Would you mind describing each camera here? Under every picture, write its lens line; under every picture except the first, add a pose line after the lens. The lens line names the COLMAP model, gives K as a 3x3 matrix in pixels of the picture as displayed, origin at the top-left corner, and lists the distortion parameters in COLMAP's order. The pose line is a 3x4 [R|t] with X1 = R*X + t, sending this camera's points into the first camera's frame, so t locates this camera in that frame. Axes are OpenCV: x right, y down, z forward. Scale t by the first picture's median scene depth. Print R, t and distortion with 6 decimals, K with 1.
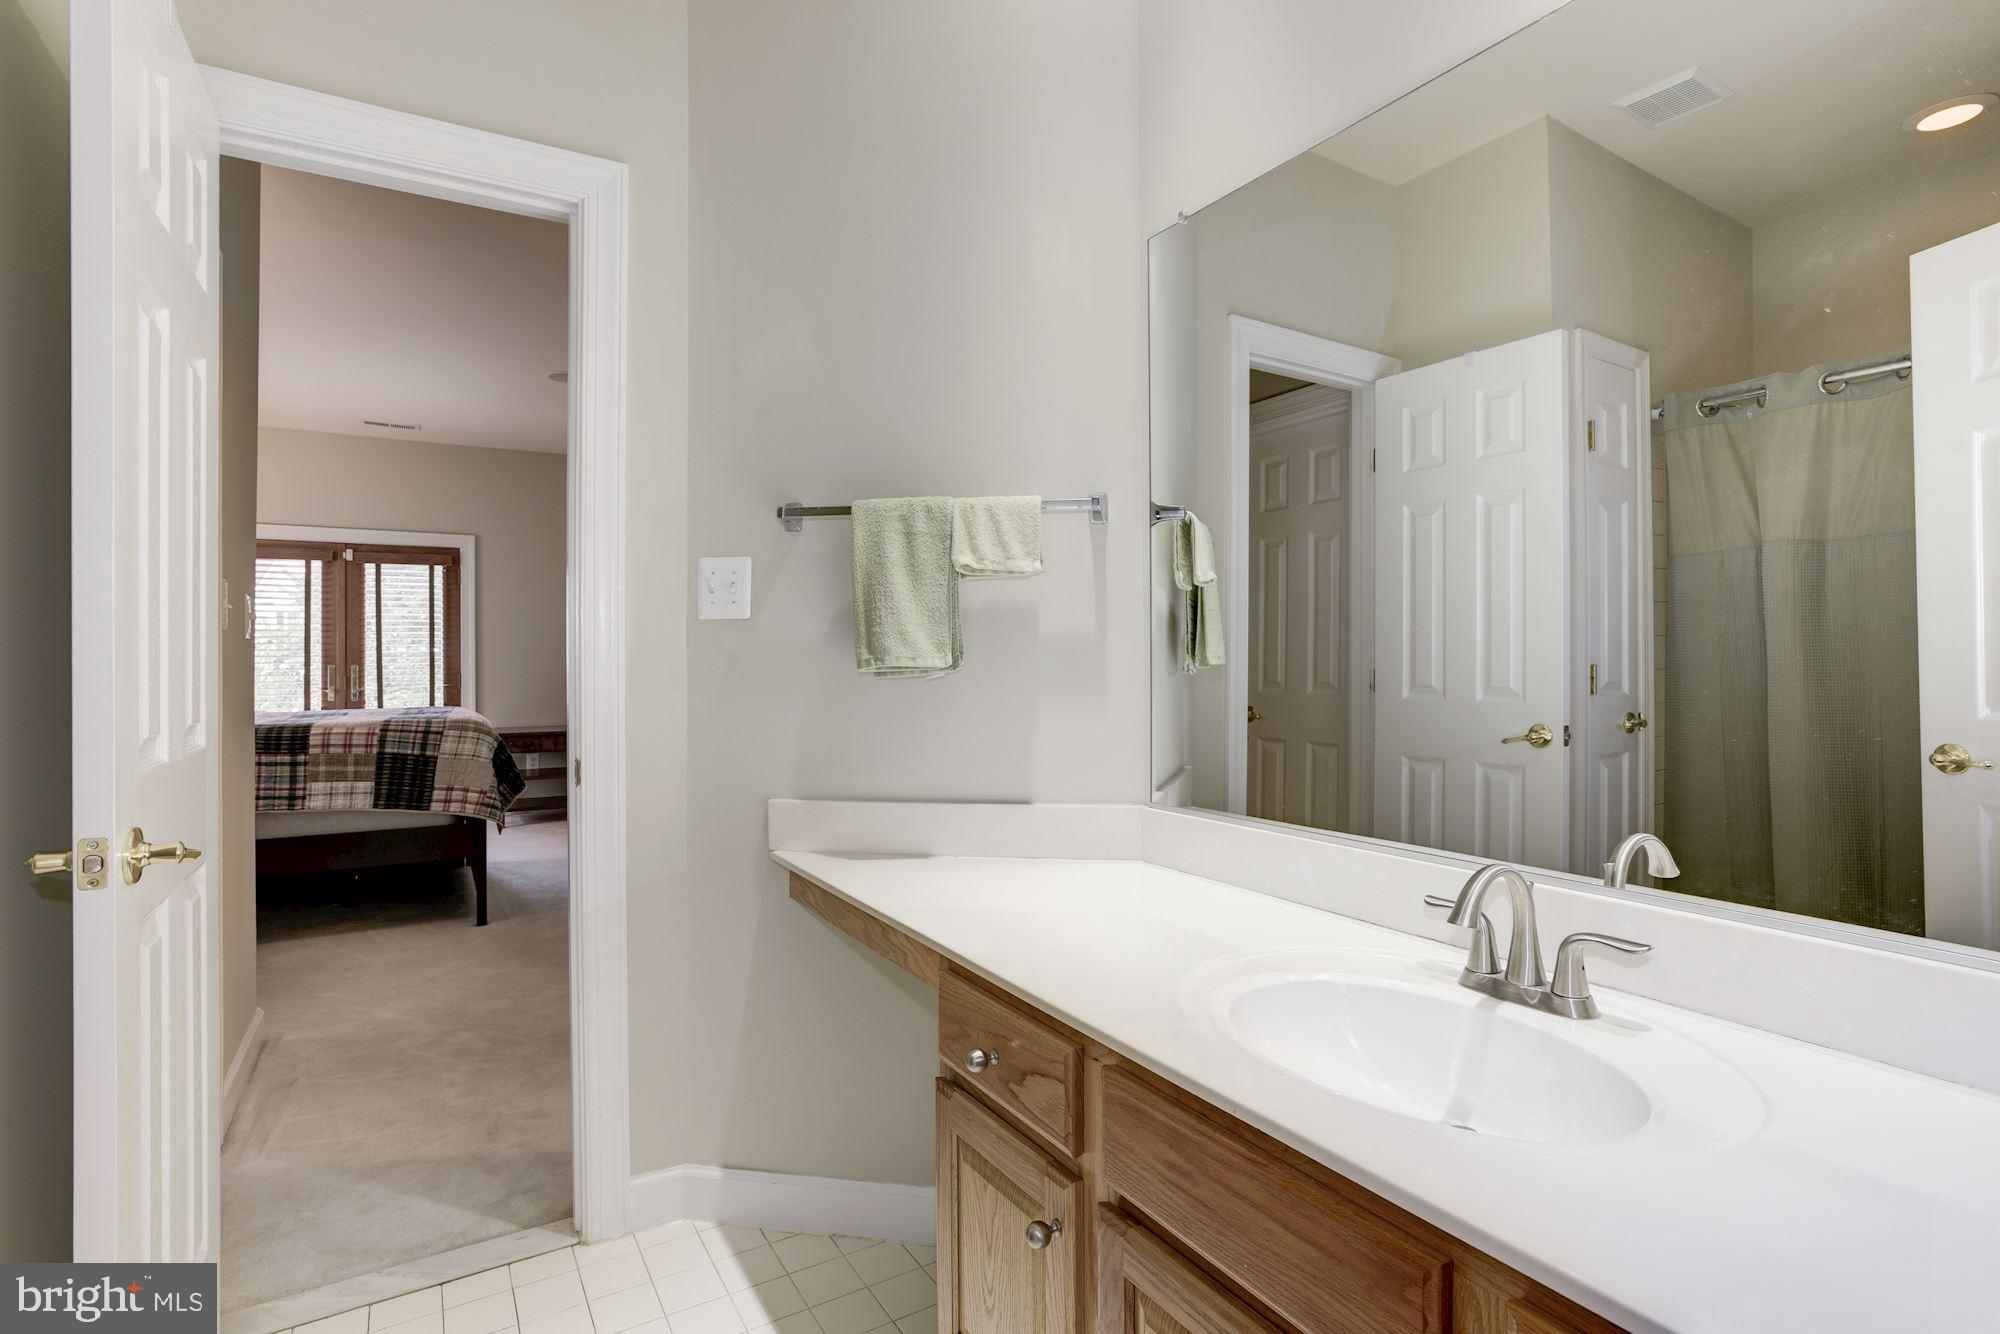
lens RADIAL K [[956.6, 0, 999.9], [0, 956.6, 659.8], [0, 0, 1]] dist [-0.014617, 0.001731]
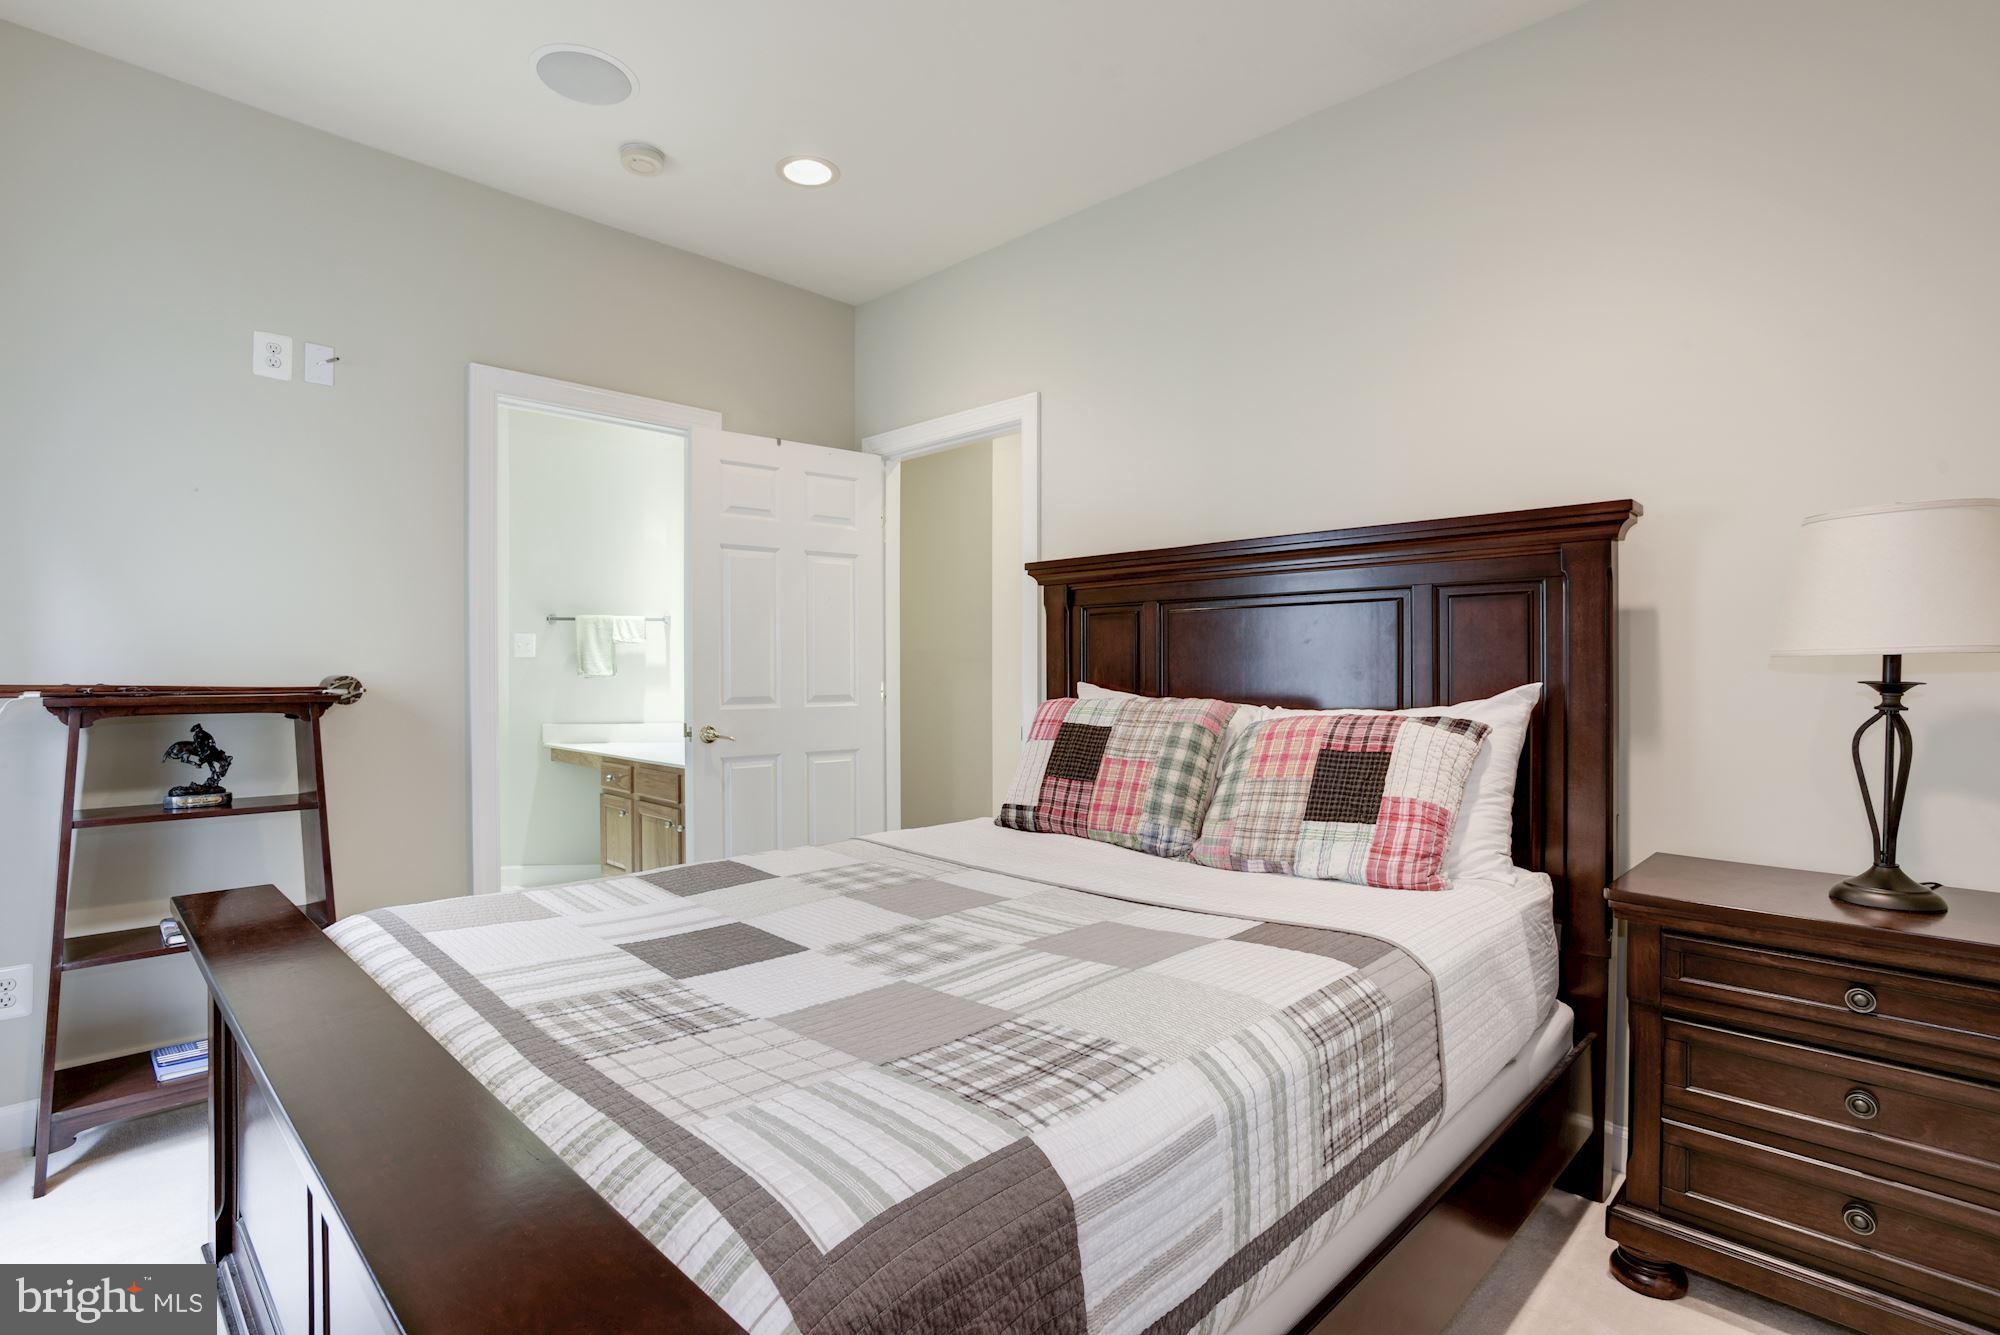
lens RADIAL K [[956.6, 0, 997.9], [0, 956.6, 676.2], [0, 0, 1]] dist [-0.014617, 0.001731]
pose [[0.969793, 0.002060, 0.243919, 0.540287], [-0.001862, 0.999998, -0.001040, 0.017364], [-0.243921, 0.000555, 0.969795, -2.996349]]
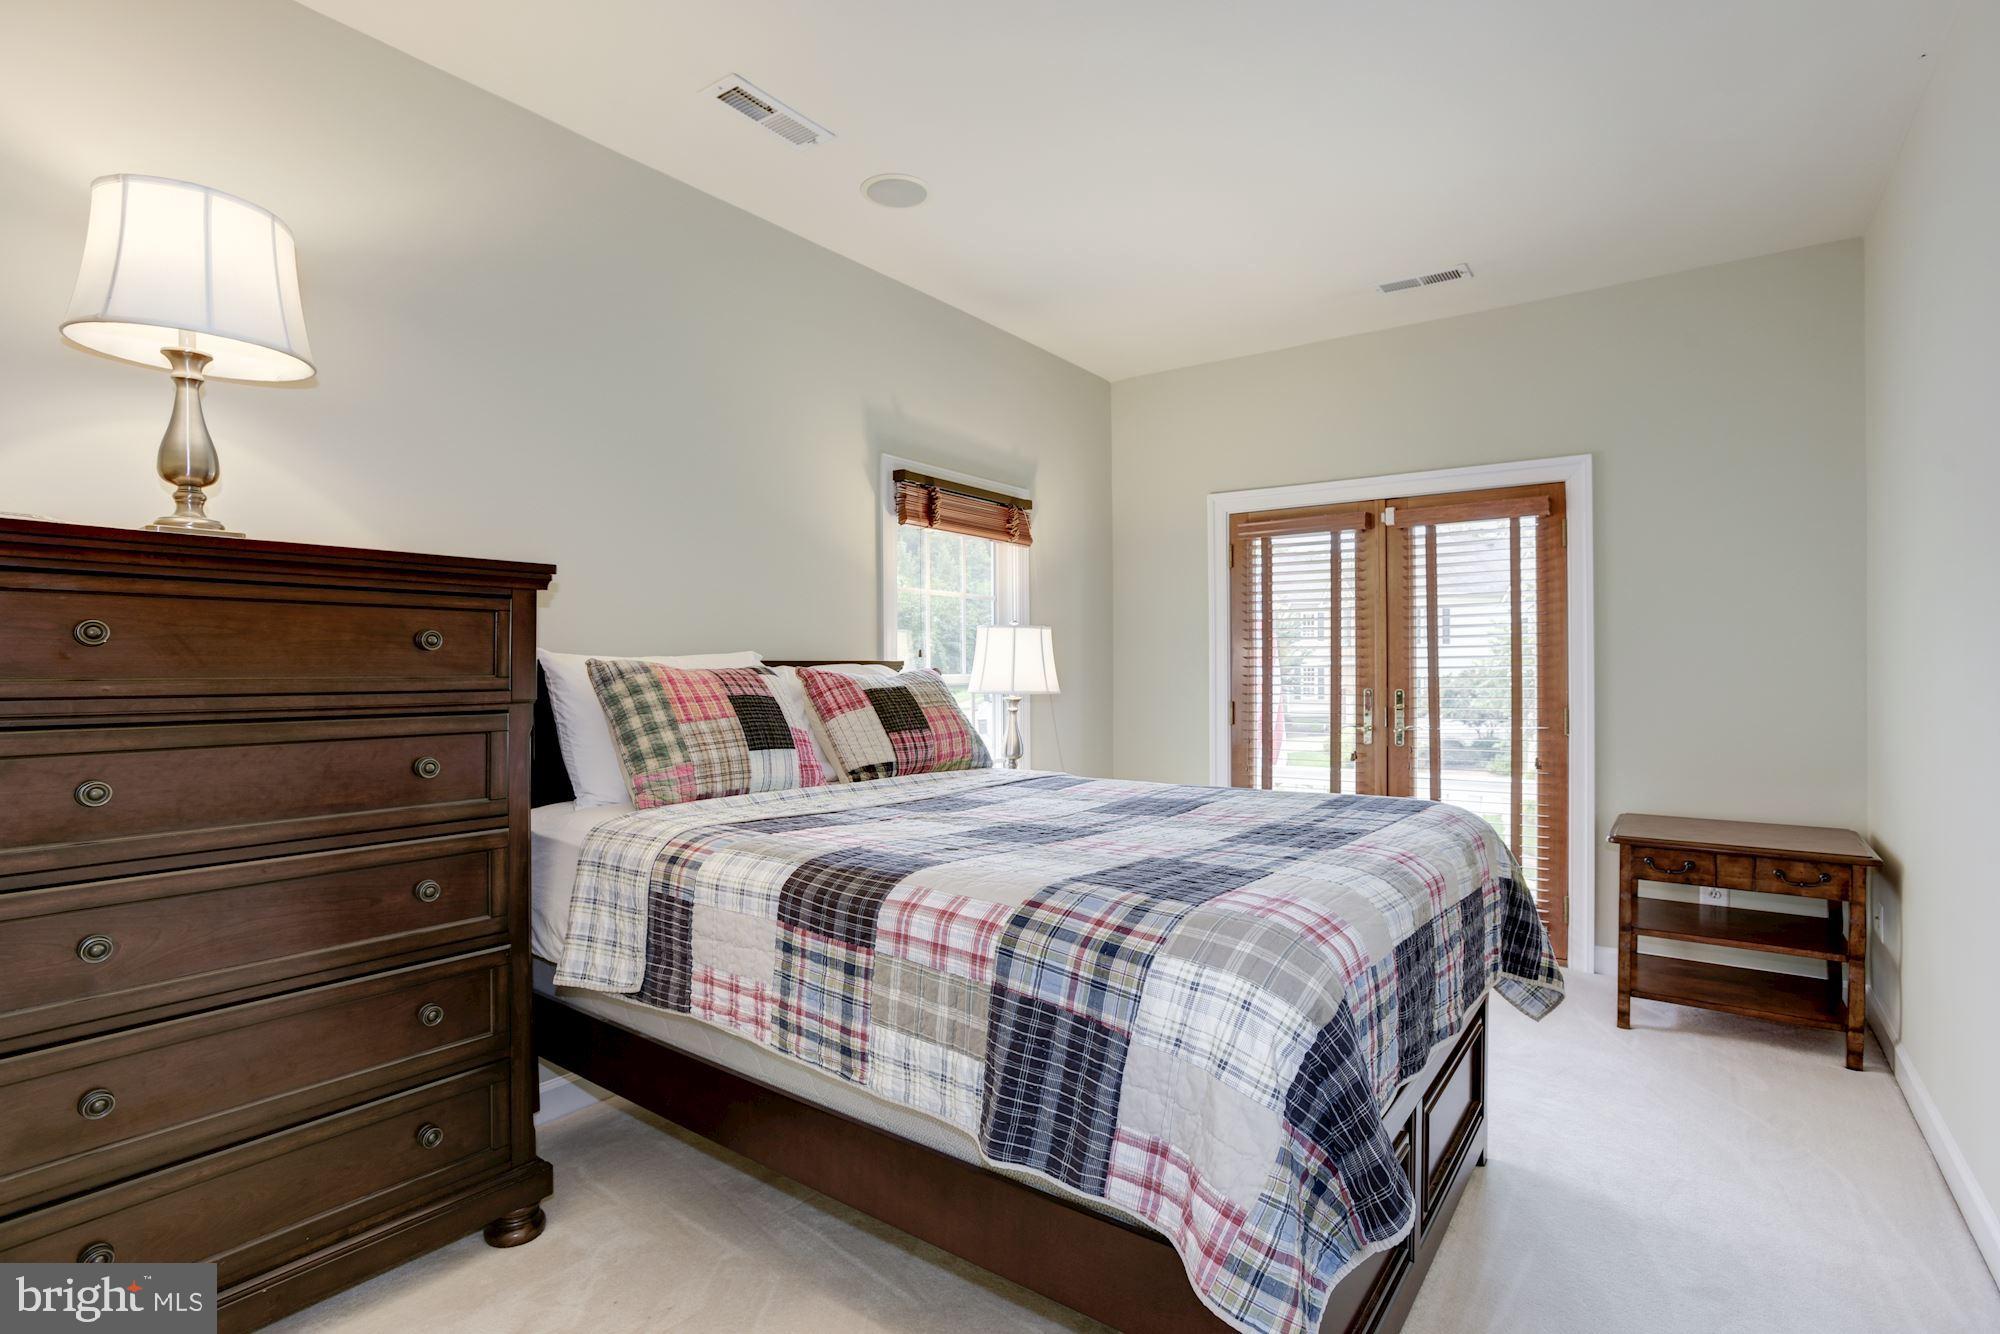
lens RADIAL K [[956.6, 0, 994.3], [0, 956.6, 659.2], [0, 0, 1]] dist [-0.014617, 0.001731]
pose [[0.378746, 0.001371, -0.925499, -0.314398], [-0.003309, 0.999995, 0.000127, -0.022497], [0.925495, 0.003014, 0.378749, 0.835202]]
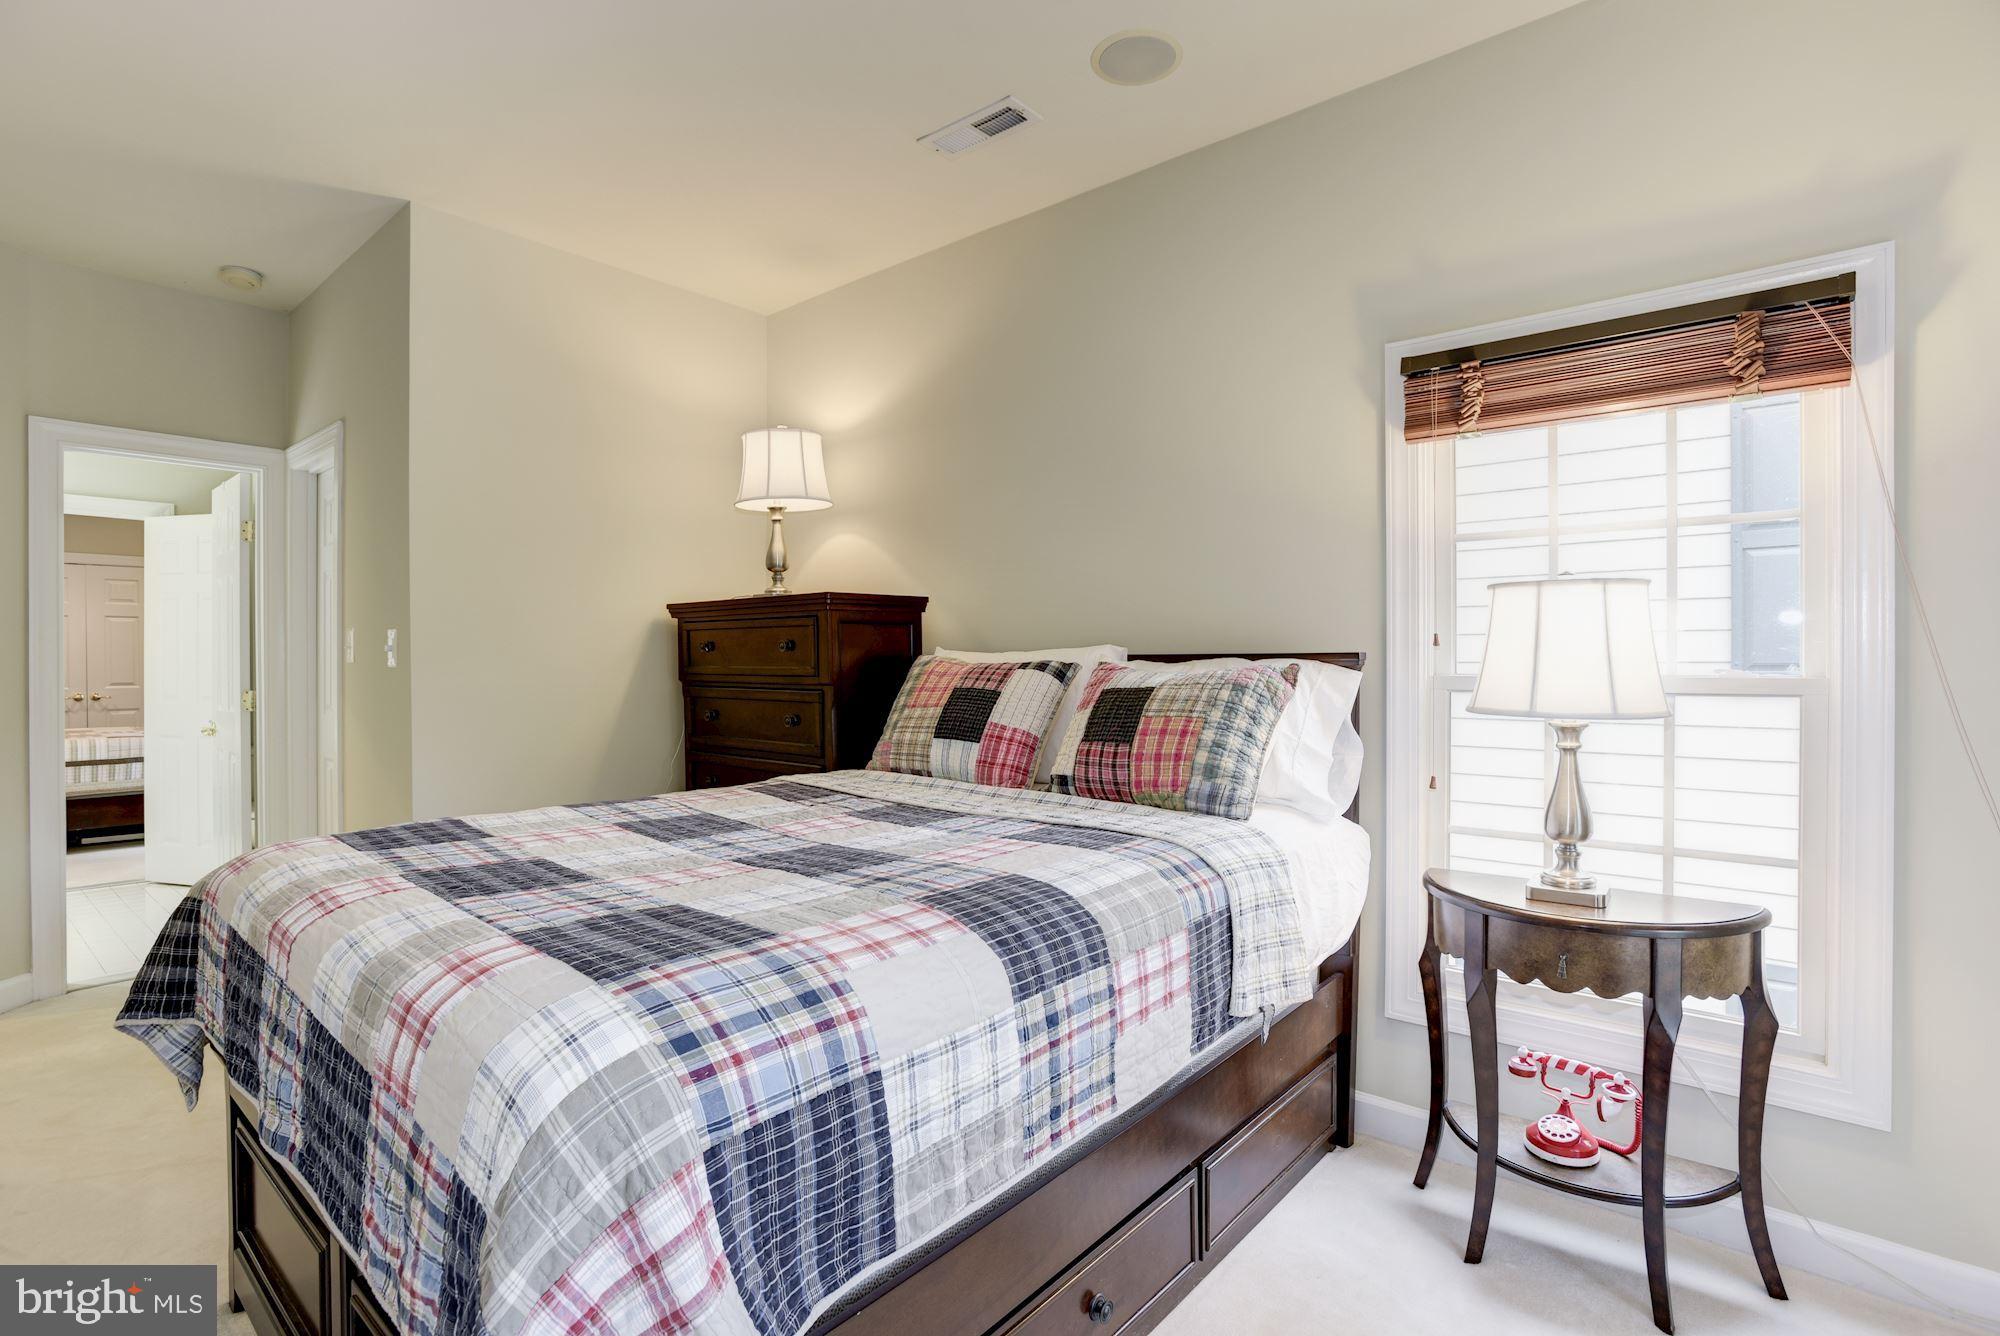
lens RADIAL K [[956.6, 0, 1000.8], [0, 956.6, 676.0], [0, 0, 1]] dist [-0.014617, 0.001731]
pose [[-0.945356, 0.000836, -0.326039, -0.561320], [-0.002099, 0.999960, 0.008650, -0.017020], [0.326033, 0.008862, -0.945317, 1.237765]]
